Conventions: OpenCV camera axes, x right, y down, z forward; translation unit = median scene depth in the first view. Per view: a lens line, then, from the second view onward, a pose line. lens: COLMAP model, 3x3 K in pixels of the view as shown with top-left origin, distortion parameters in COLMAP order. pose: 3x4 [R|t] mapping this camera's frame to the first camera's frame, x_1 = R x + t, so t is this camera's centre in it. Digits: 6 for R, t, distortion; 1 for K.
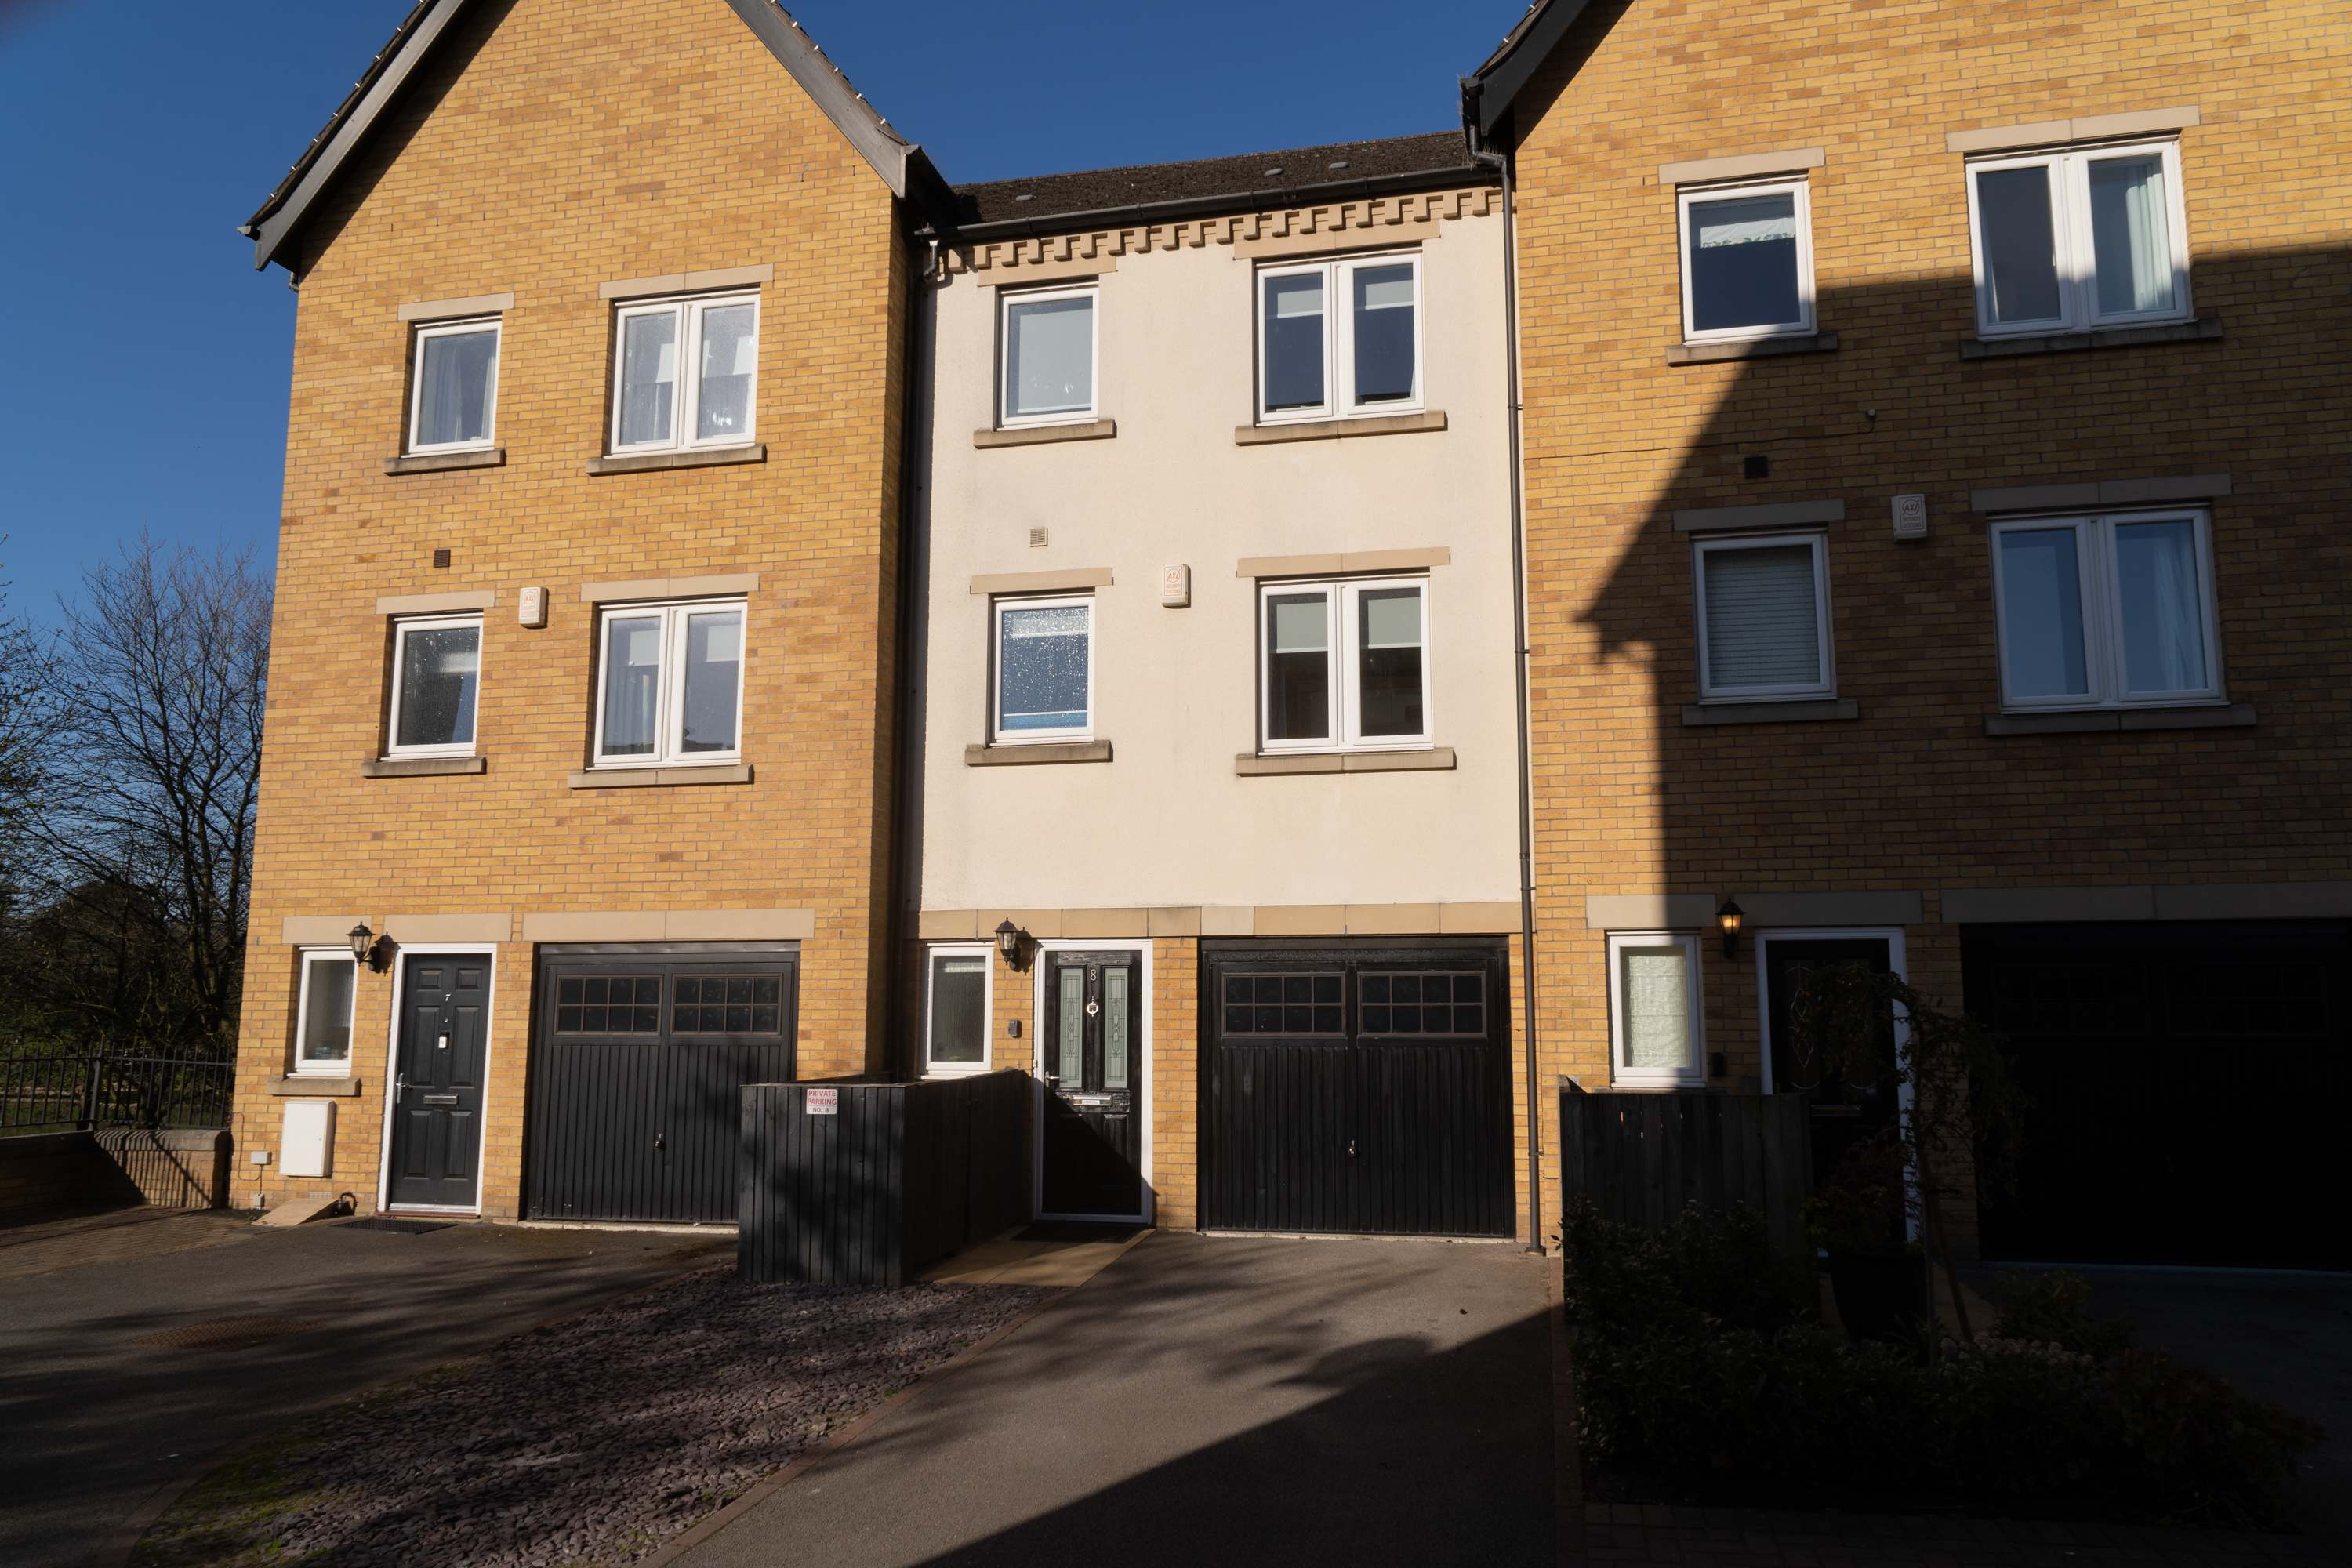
lens RADIAL K [[1395.7, 0, 1169.8], [0, 1395.7, 766.2], [0, 0, 1]] dist [-0.006459, 0.003380]
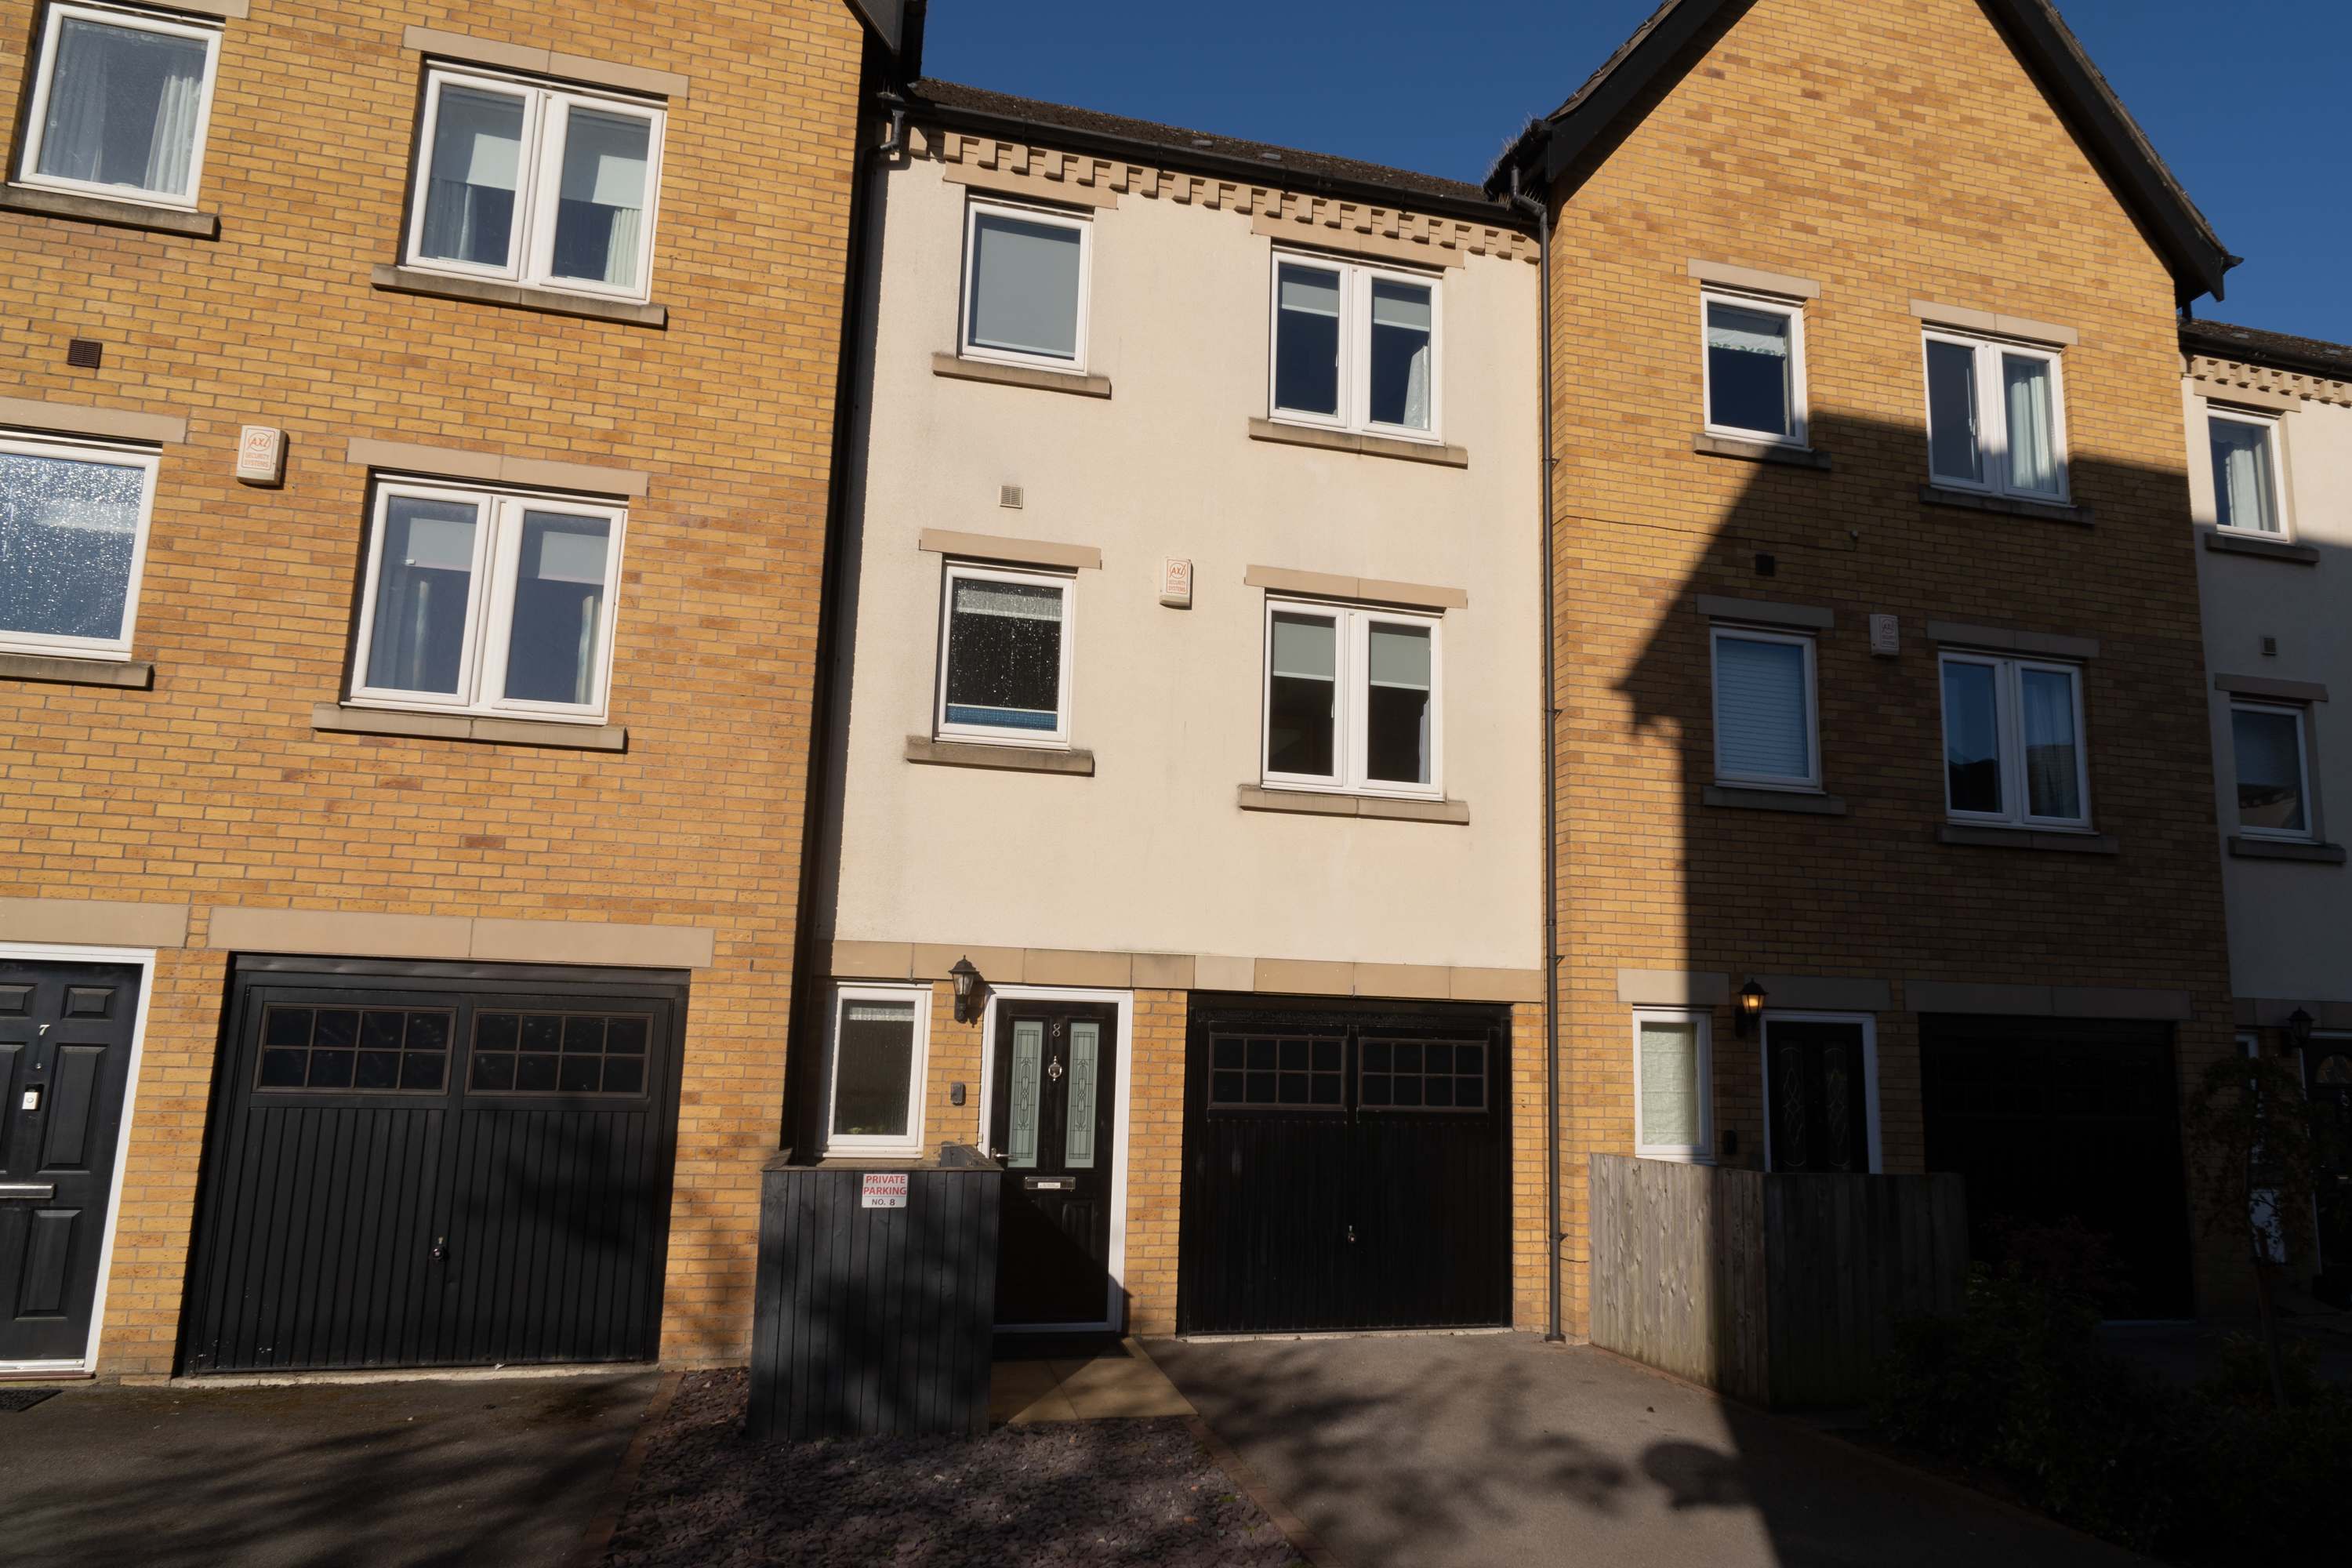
lens RADIAL K [[1539.8, 0, 1035.7], [0, 1539.8, 734.3], [0, 0, 1]] dist [-0.002664, -0.002949]
pose [[0.890939, 0.117161, 0.438749, -0.482368], [-0.099896, 0.993044, -0.062325, 0.032865], [-0.442999, 0.011699, 0.896446, 0.180770]]
